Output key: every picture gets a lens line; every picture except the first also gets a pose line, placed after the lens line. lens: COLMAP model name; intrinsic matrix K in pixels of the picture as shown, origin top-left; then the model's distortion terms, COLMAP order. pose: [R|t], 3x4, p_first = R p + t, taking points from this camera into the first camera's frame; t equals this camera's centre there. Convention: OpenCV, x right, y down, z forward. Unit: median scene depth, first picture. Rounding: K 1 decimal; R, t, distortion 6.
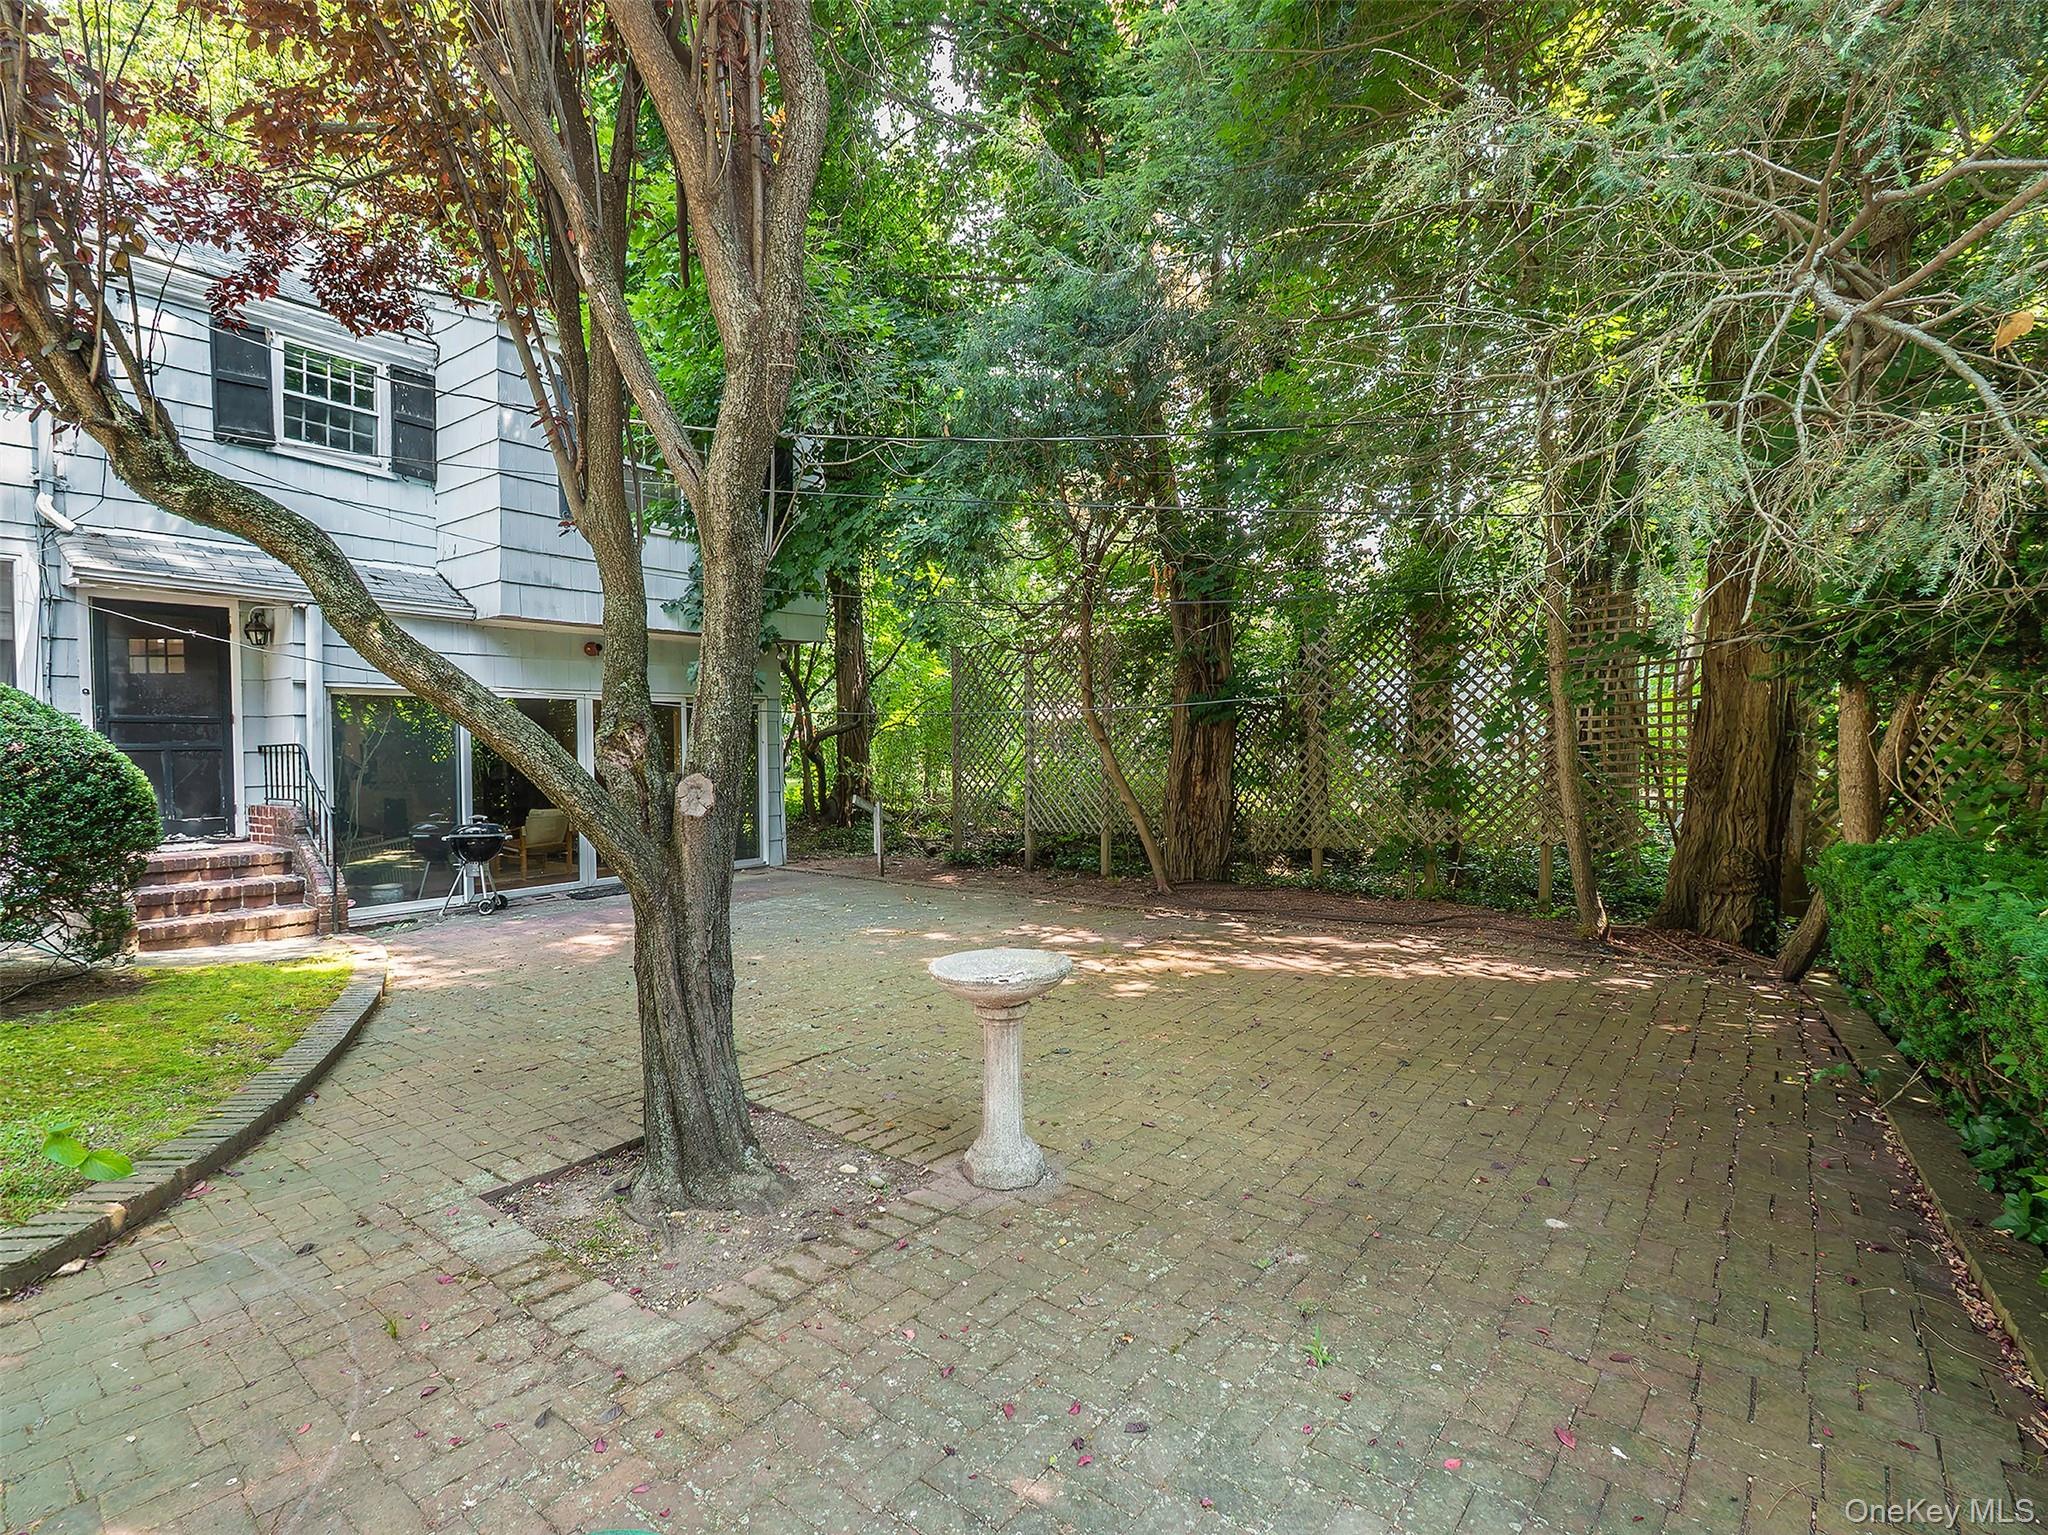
lens RADIAL K [[985.2, 0, 1034.0], [0, 985.2, 759.0], [0, 0, 1]] dist [0.001283, 0.000027]
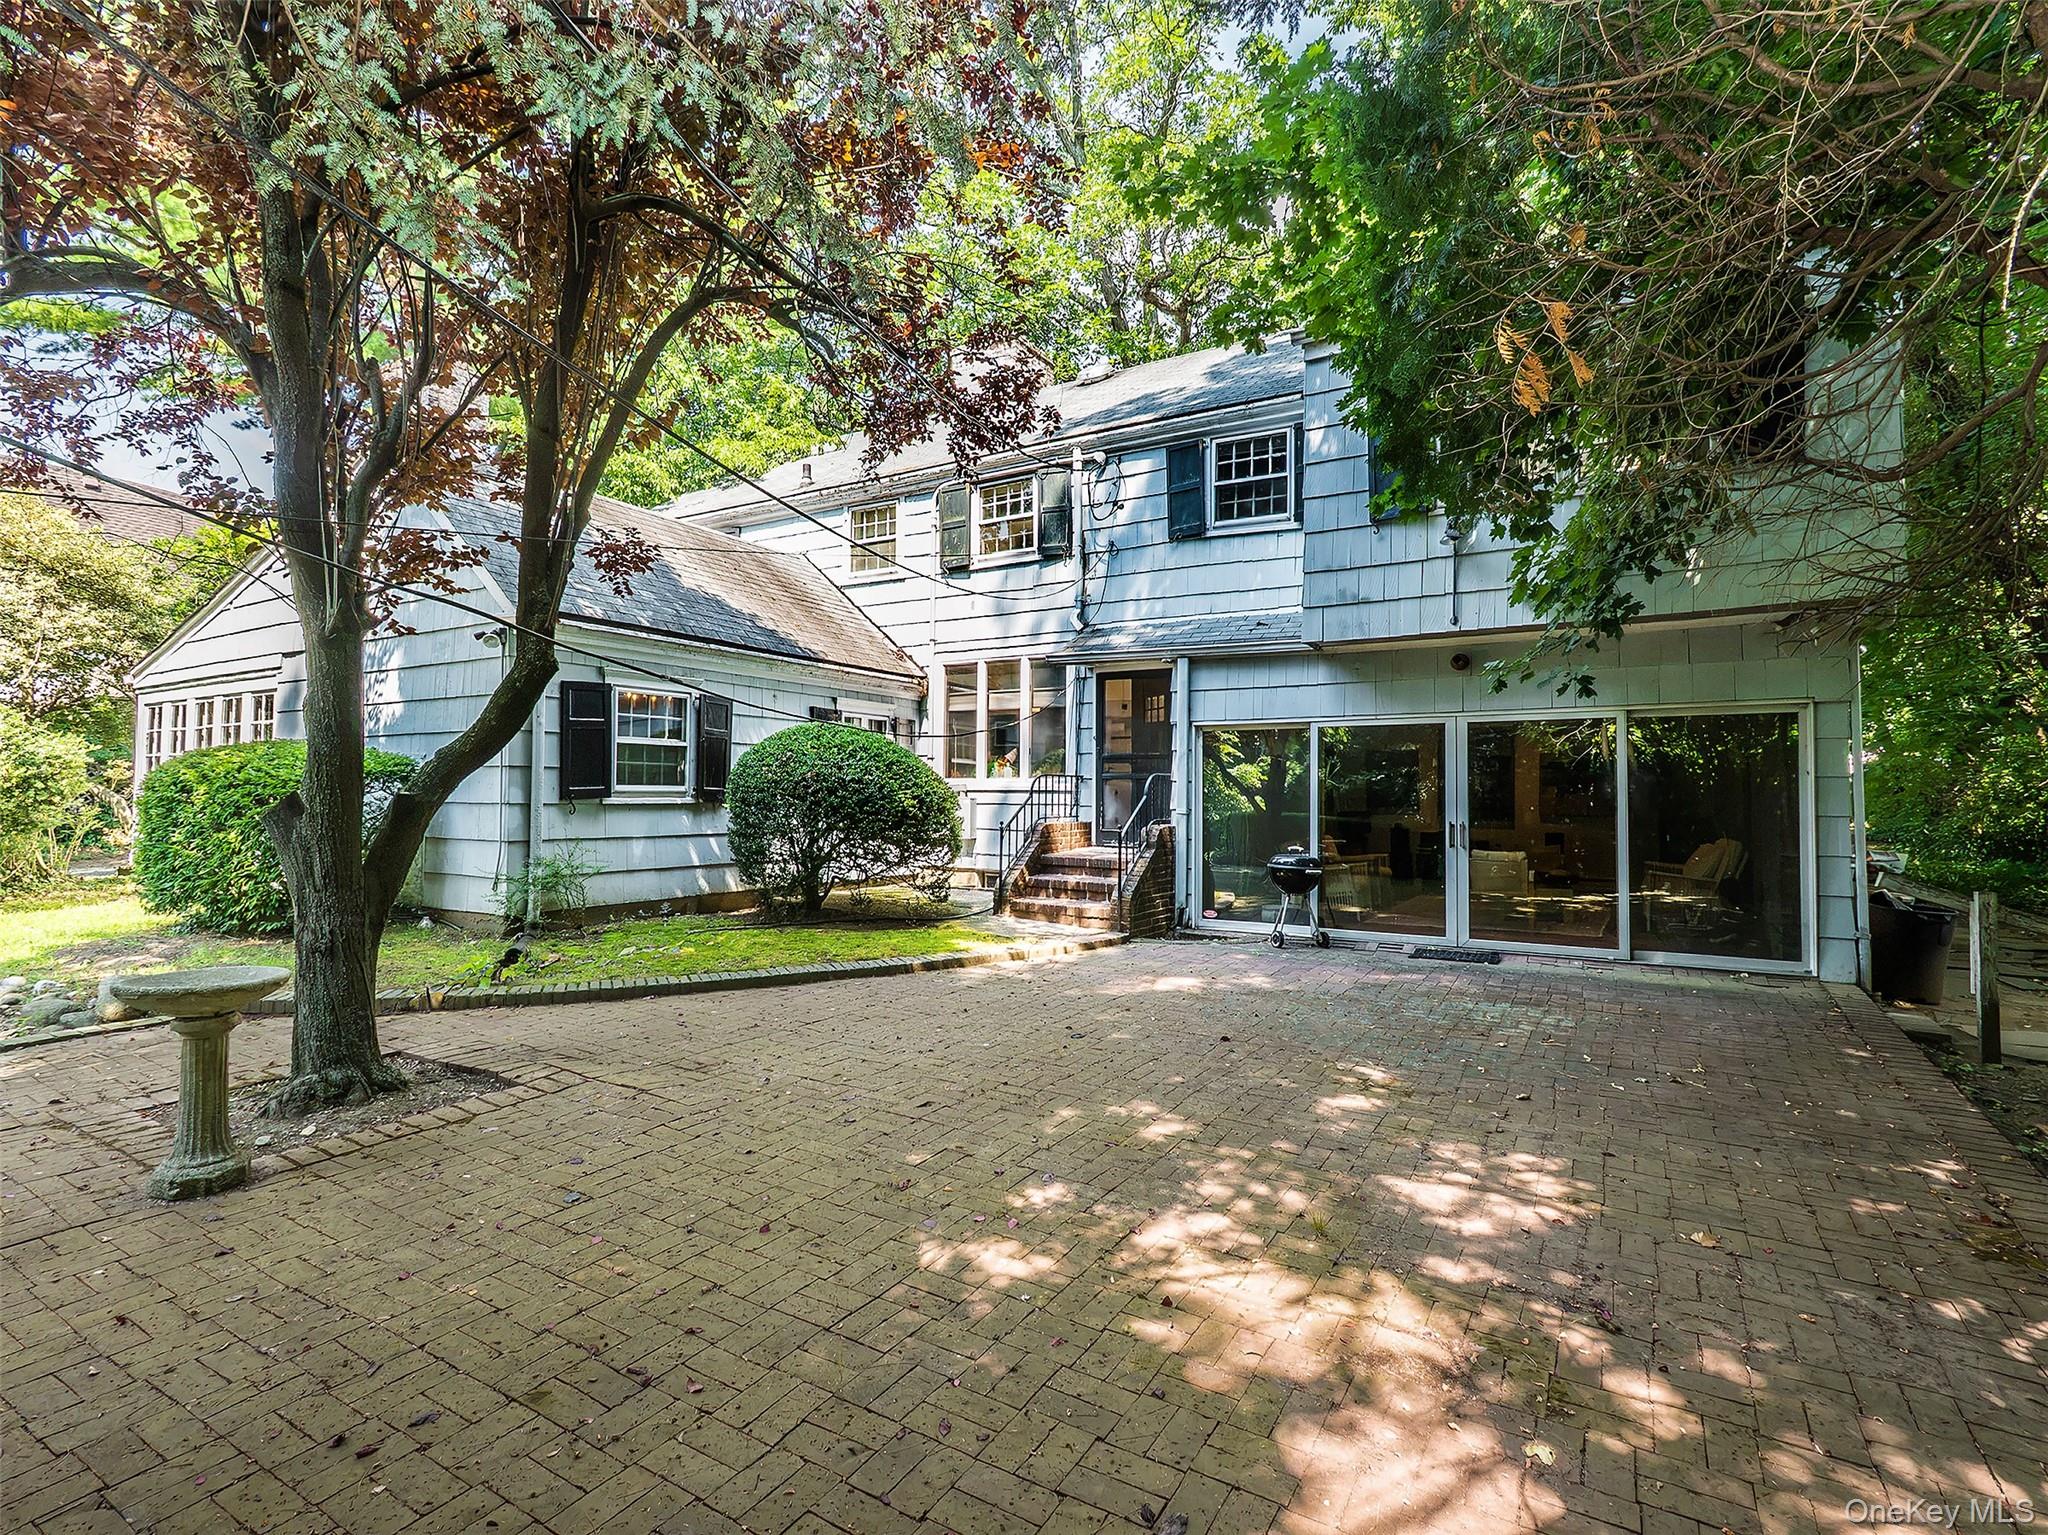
lens RADIAL K [[985.2, 0, 1034.0], [0, 985.2, 759.0], [0, 0, 1]] dist [0.001283, 0.000027]
pose [[0.104792, -0.014560, -0.994388, 0.421152], [-0.016685, 0.999726, -0.016396, -0.011387], [0.994354, 0.018309, 0.104520, 0.666250]]
